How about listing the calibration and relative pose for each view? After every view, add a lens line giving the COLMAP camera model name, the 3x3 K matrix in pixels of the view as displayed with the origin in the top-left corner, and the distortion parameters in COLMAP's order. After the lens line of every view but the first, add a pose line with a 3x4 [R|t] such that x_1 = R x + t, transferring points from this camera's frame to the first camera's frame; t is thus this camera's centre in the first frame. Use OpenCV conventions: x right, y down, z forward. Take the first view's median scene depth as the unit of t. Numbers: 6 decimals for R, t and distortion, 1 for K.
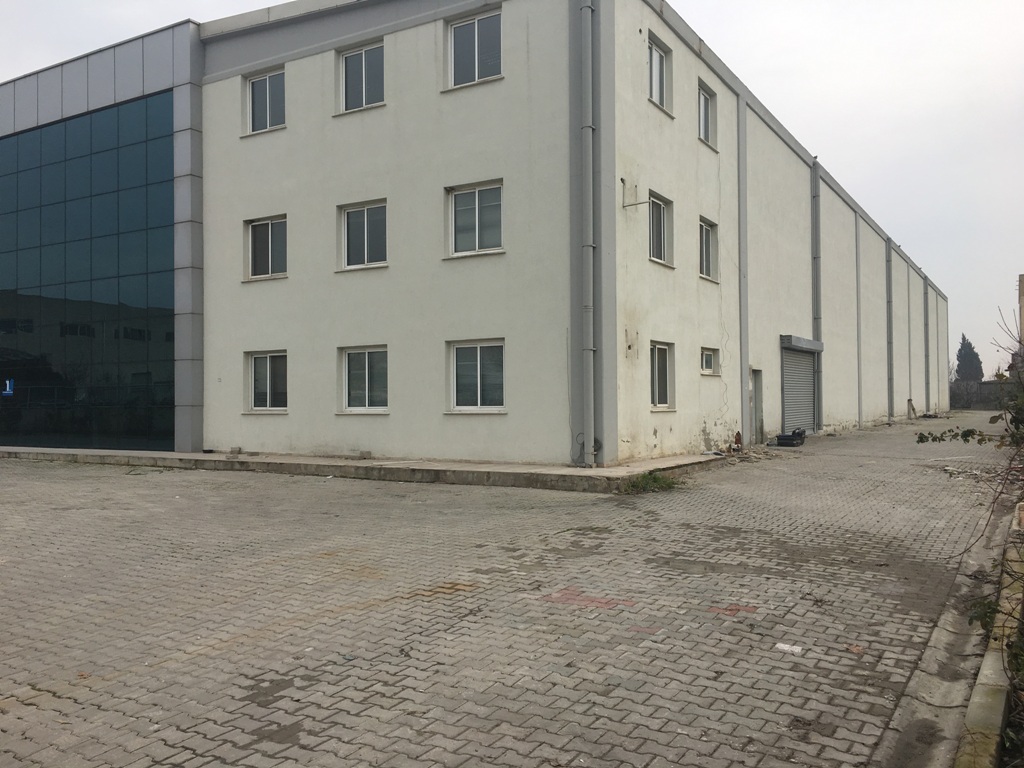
lens RADIAL K [[867.8, 0, 506.1], [0, 867.8, 378.2], [0, 0, 1]] dist [0.084994, -0.117027]
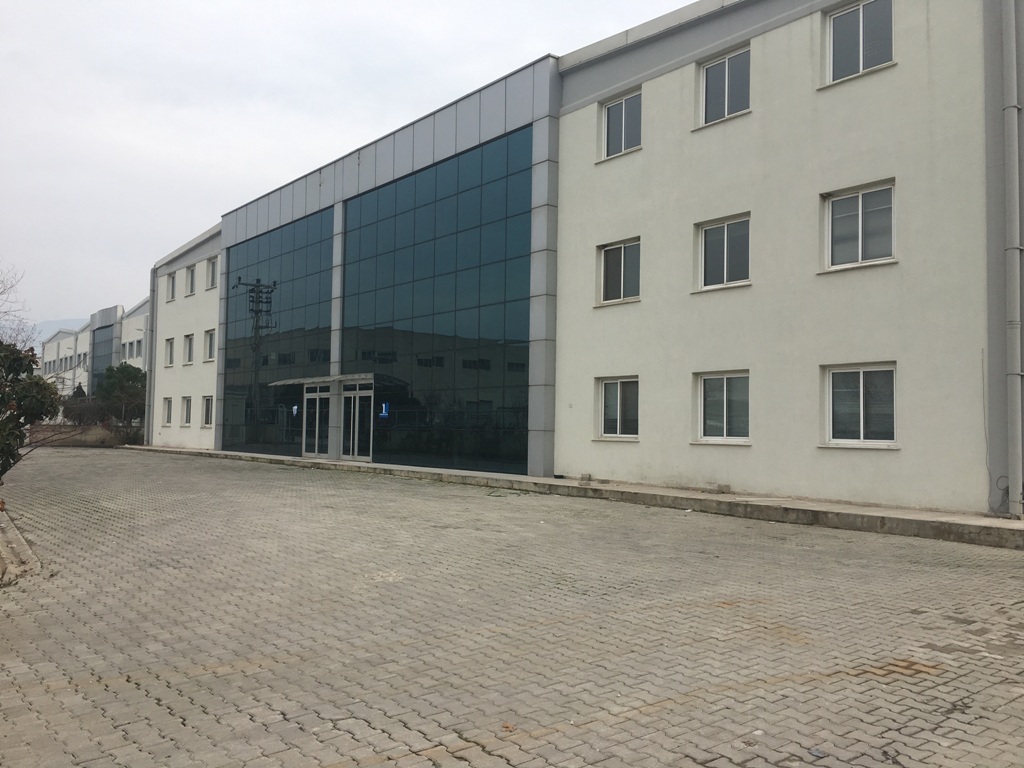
lens RADIAL K [[867.8, 0, 507.4], [0, 867.8, 379.3], [0, 0, 1]] dist [0.084994, -0.117027]
pose [[0.935605, 0.003574, -0.353031, -0.054220], [-0.015291, 0.999421, -0.030407, 0.003931], [0.352718, 0.033848, 0.935117, 0.050911]]
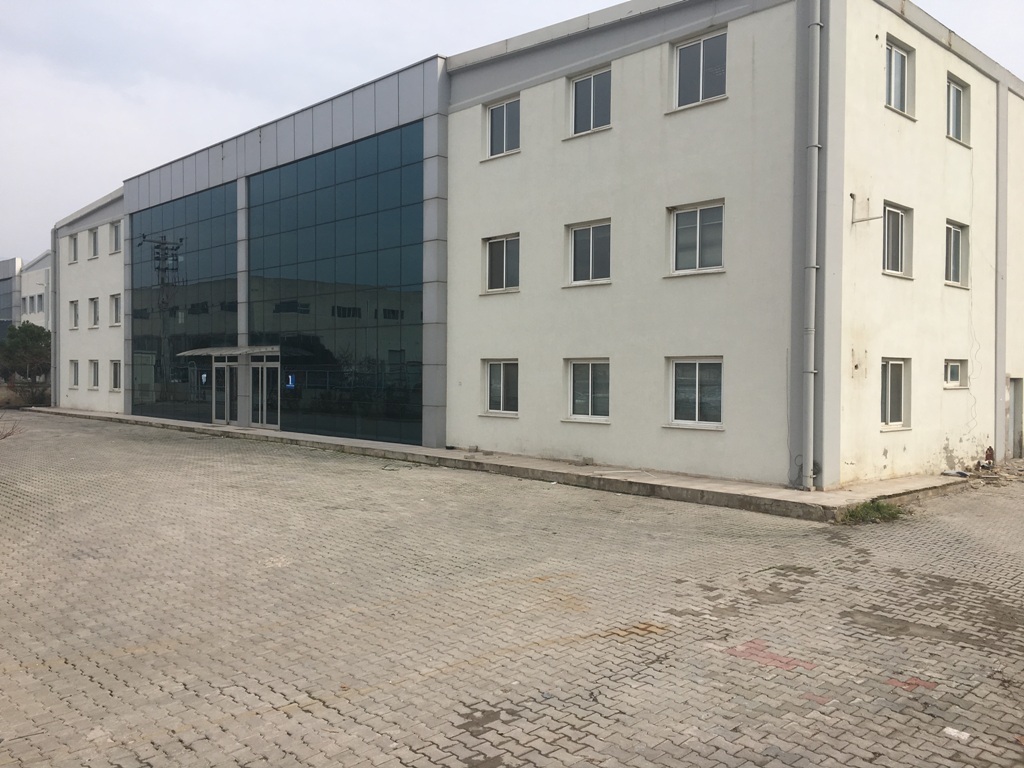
lens RADIAL K [[867.8, 0, 505.0], [0, 867.8, 378.6], [0, 0, 1]] dist [0.084994, -0.117027]
pose [[0.963096, 0.016676, -0.268643, 0.026650], [-0.008011, 0.999413, 0.033317, -0.051224], [0.269041, -0.029935, 0.962664, -0.050917]]
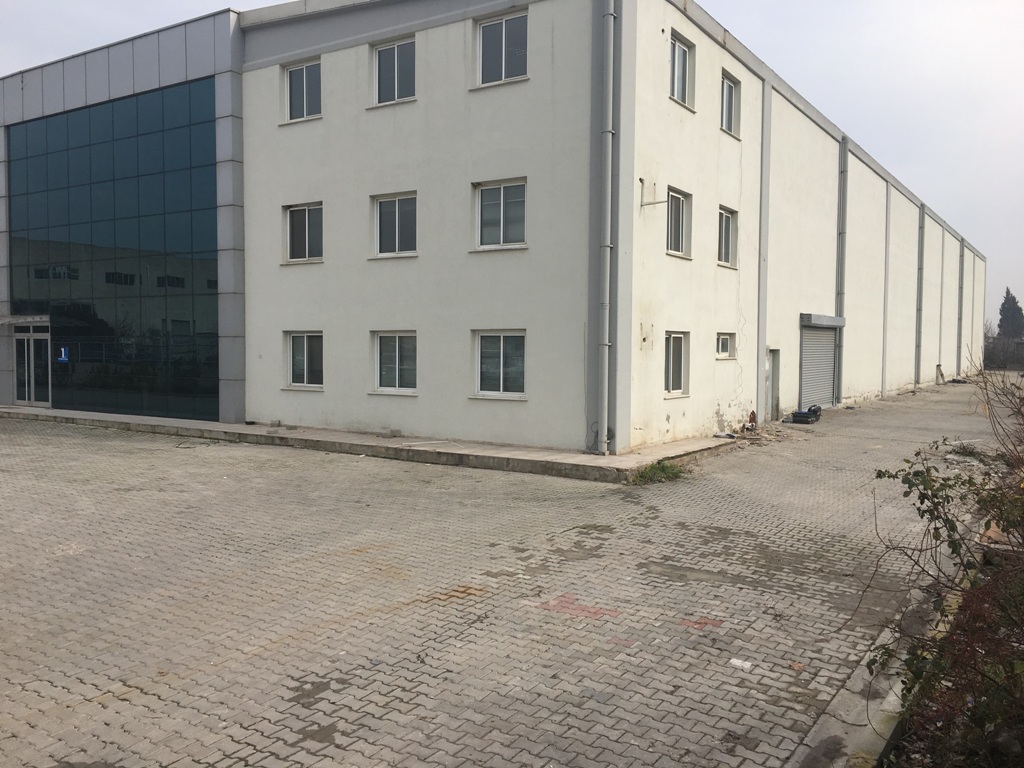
lens RADIAL K [[867.8, 0, 504.6], [0, 867.8, 380.0], [0, 0, 1]] dist [0.084994, -0.117027]
pose [[0.999116, 0.015705, -0.039007, 0.014246], [-0.013157, 0.997816, 0.064730, -0.052176], [0.039938, -0.064159, 0.997140, -0.062106]]
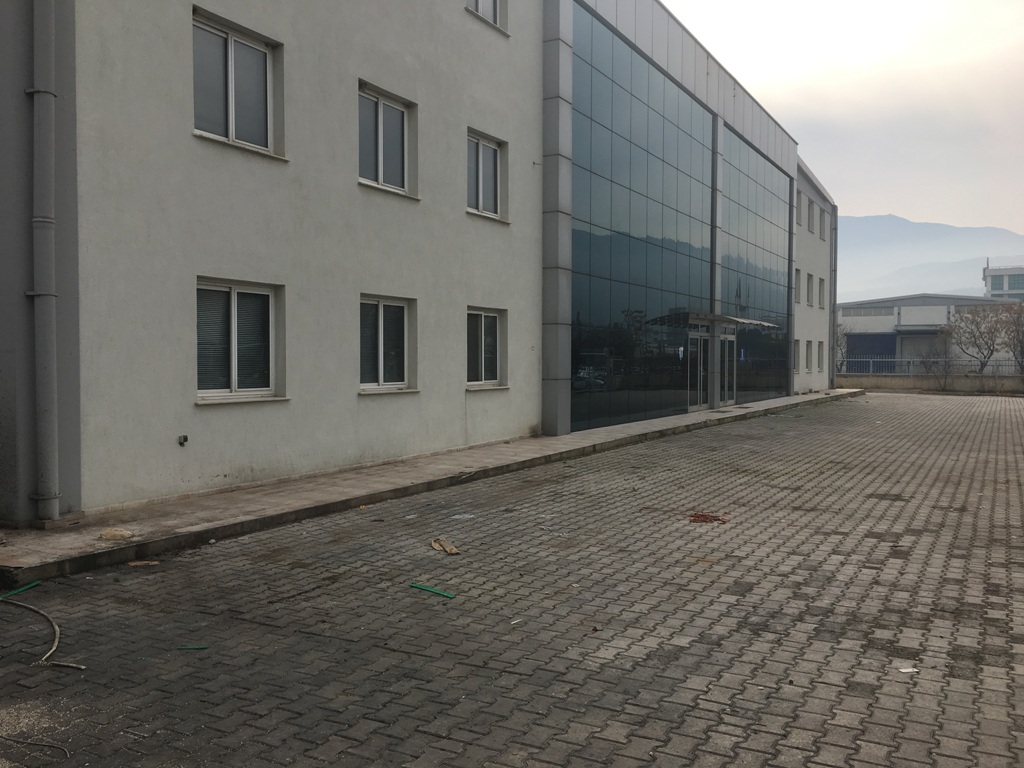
lens RADIAL K [[867.8, 0, 513.0], [0, 867.8, 383.0], [0, 0, 1]] dist [0.084994, -0.117027]
pose [[-0.035014, -0.008237, 0.999353, -0.950825], [-0.019968, 0.999772, 0.007541, 0.026992], [-0.999187, -0.019691, -0.035171, 1.019660]]
